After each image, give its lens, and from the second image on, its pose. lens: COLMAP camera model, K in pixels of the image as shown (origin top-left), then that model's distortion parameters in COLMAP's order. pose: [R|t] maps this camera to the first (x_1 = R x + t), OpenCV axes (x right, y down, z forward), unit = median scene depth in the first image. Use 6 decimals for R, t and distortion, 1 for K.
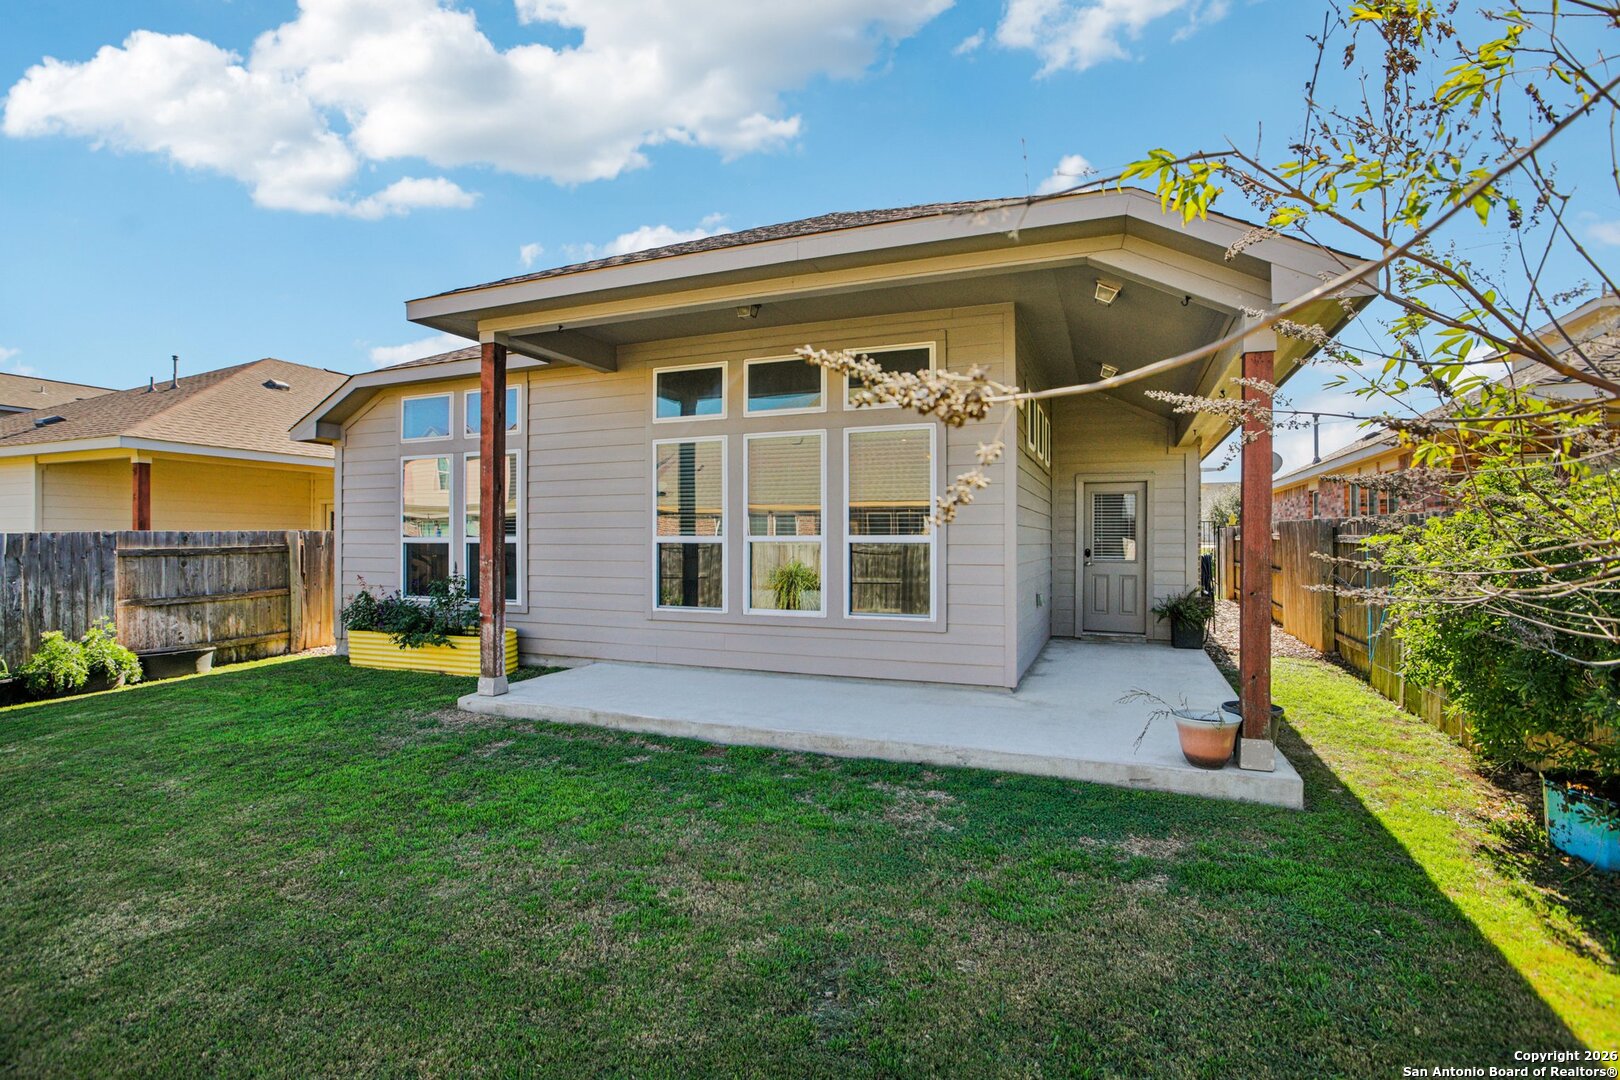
lens RADIAL K [[772.4, 0, 823.6], [0, 772.4, 534.2], [0, 0, 1]] dist [-0.032609, 0.006403]
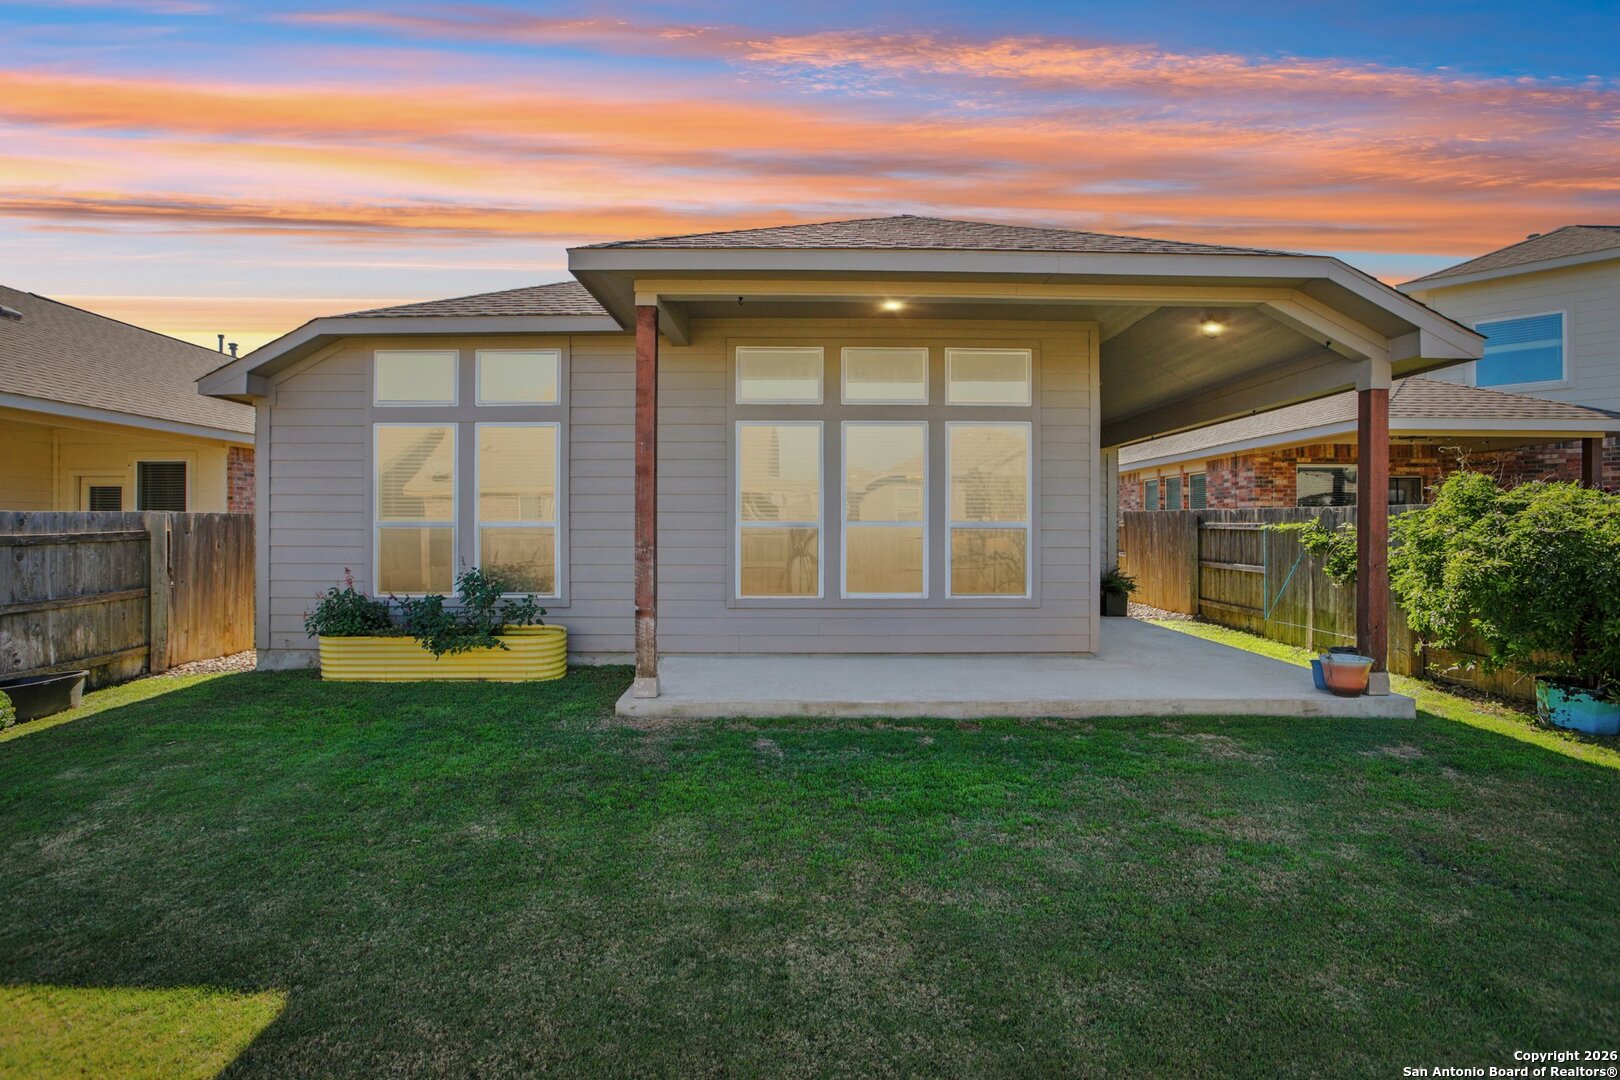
lens RADIAL K [[772.4, 0, 804.9], [0, 772.4, 522.9], [0, 0, 1]] dist [-0.032609, 0.006403]
pose [[0.924783, 0.003250, 0.380480, -0.430488], [-0.004975, 0.999981, 0.003550, 0.000565], [-0.380462, -0.005176, 0.924782, 0.063756]]
